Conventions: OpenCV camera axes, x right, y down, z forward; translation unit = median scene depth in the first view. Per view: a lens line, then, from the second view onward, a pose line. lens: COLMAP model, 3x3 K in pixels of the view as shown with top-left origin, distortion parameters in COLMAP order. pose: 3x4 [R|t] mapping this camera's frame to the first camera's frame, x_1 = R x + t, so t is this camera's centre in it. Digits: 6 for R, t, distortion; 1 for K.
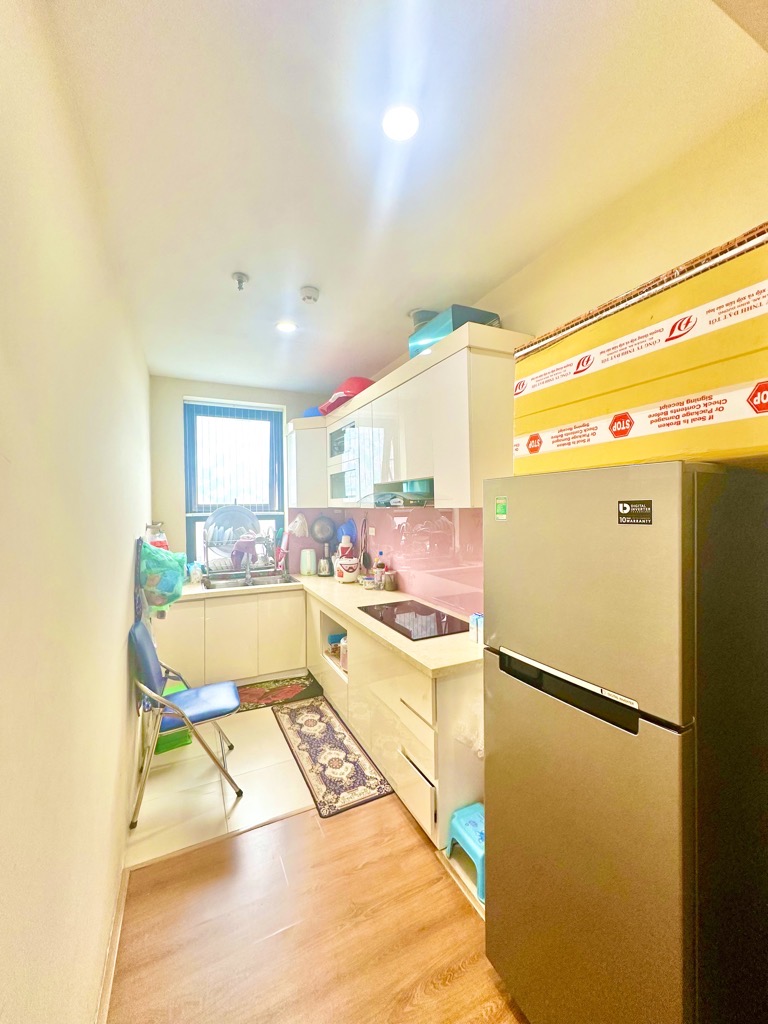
lens RADIAL K [[404.5, 0, 384.0], [0, 404.5, 512.0], [0, 0, 1]] dist [0.000543, 0.000142]
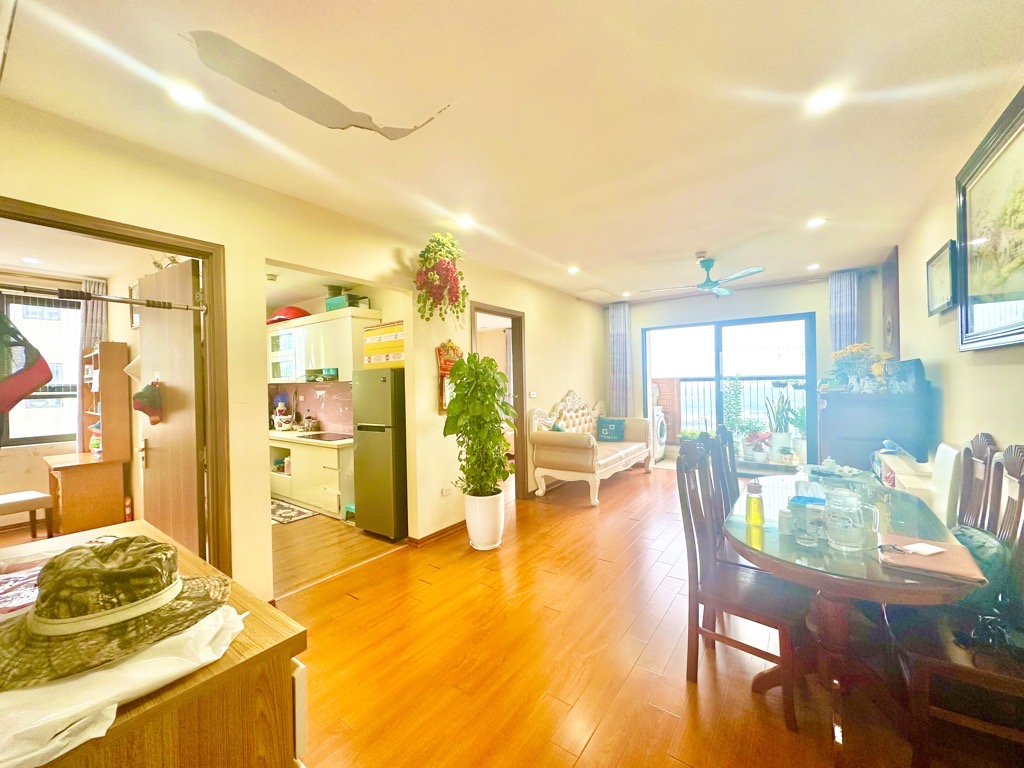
lens RADIAL K [[404.5, 0, 512.0], [0, 404.5, 384.0], [0, 0, 1]] dist [0.000543, 0.000142]
pose [[0.882599, -0.010922, 0.470000, -0.071219], [0.019292, 0.999729, -0.012995, 0.044676], [-0.469731, 0.020536, 0.882571, -1.254007]]
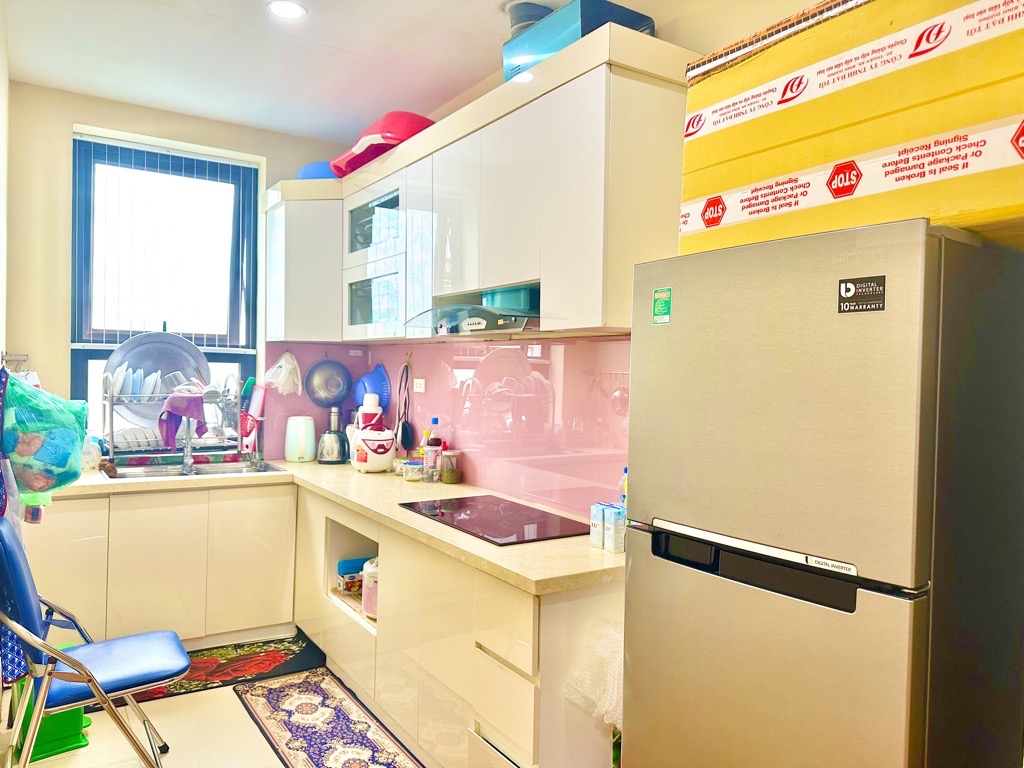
lens RADIAL K [[722.6, 0, 512.0], [0, 722.6, 384.0], [0, 0, 1]] dist [0.013003, -0.017662]
pose [[0.991095, 0.030867, 0.129533, -0.049152], [-0.031505, 0.999499, 0.002881, 0.062007], [-0.129379, -0.006936, 0.991571, -0.059019]]
